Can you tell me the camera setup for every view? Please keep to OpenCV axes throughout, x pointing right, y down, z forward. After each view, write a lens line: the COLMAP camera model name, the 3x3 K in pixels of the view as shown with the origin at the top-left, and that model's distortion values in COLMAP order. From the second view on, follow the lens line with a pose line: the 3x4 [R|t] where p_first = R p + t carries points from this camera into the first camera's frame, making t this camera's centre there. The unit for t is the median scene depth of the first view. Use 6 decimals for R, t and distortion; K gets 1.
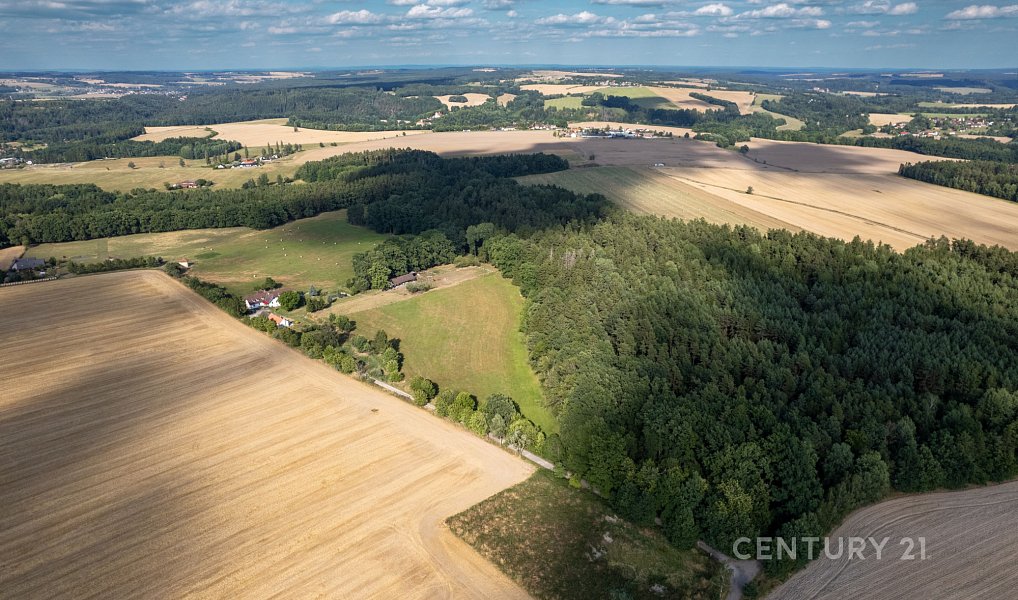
lens RADIAL K [[650.0, 0, 506.1], [0, 650.0, 305.8], [0, 0, 1]] dist [-0.081517, 0.071377]
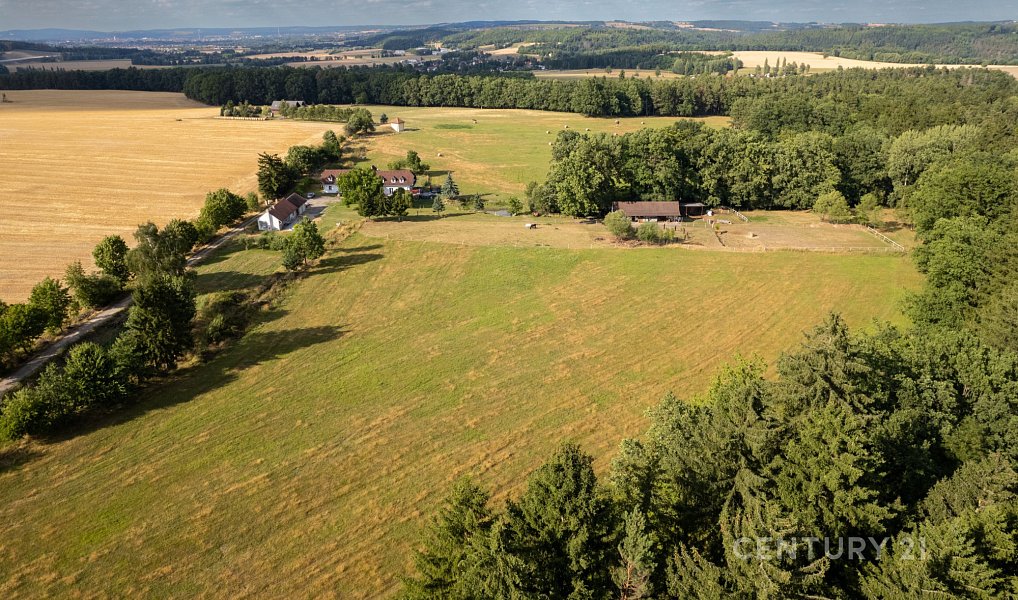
lens RADIAL K [[650.0, 0, 508.4], [0, 650.0, 308.4], [0, 0, 1]] dist [-0.081517, 0.071377]
pose [[0.679795, 0.295669, -0.671162, 0.072956], [-0.253578, 0.953451, 0.163187, -0.024662], [0.688169, 0.059258, 0.723127, 0.607579]]
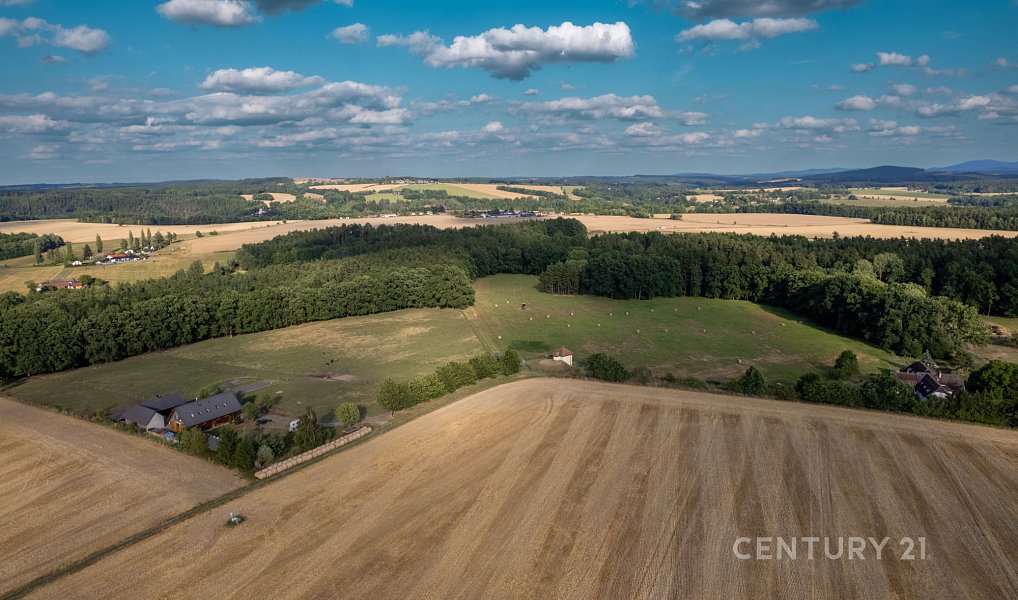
lens RADIAL K [[650.0, 0, 510.3], [0, 650.0, 281.1], [0, 0, 1]] dist [-0.081517, 0.071377]
pose [[0.911341, -0.072903, 0.405146, -0.718481], [0.153010, 0.973670, -0.168979, -0.047359], [-0.382159, 0.215989, 0.898501, 0.575780]]
